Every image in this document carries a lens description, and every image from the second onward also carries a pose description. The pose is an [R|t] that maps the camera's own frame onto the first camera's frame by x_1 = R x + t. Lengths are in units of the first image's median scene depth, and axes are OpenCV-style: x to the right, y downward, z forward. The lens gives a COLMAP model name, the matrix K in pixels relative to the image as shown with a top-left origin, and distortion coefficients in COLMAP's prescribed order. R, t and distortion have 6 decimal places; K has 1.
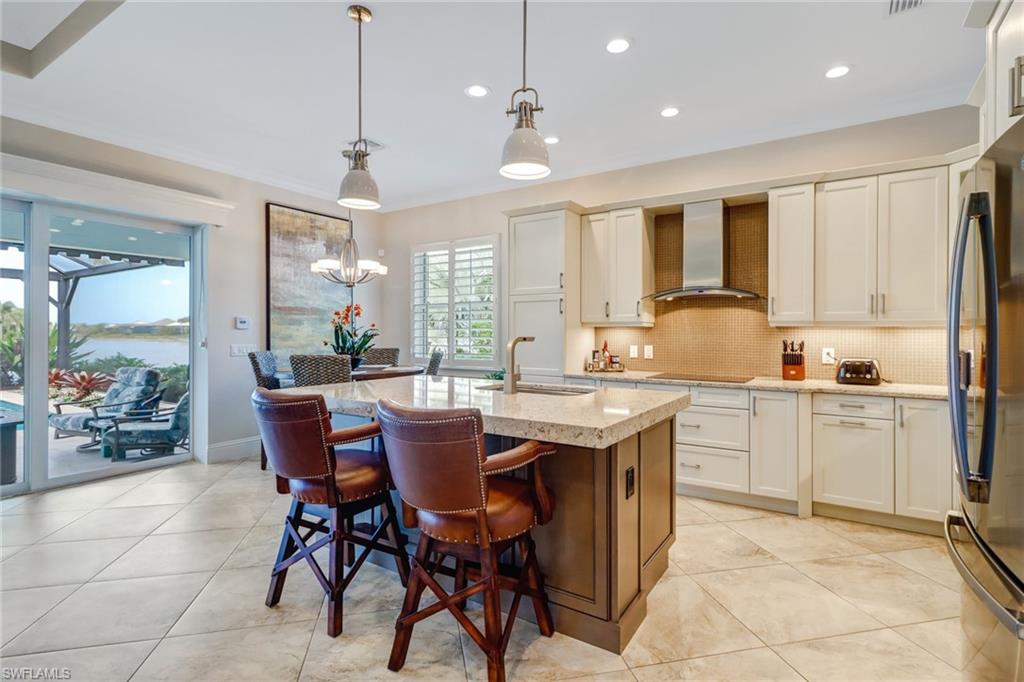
lens RADIAL K [[484.1, 0, 523.1], [0, 484.1, 333.1], [0, 0, 1]] dist [-0.001824, -0.002494]
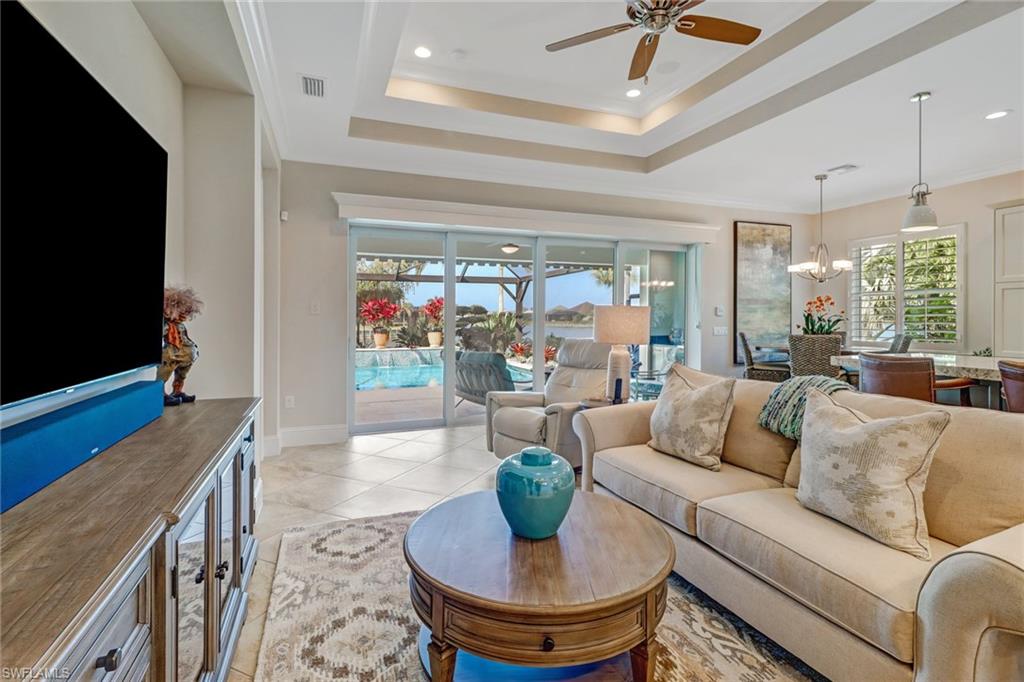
lens RADIAL K [[484.1, 0, 508.6], [0, 484.1, 316.2], [0, 0, 1]] dist [-0.001824, -0.002494]
pose [[0.804576, -0.004053, -0.593836, -0.232389], [0.000328, 0.999980, -0.006380, 0.001327], [0.593850, 0.004938, 0.804560, -0.434438]]
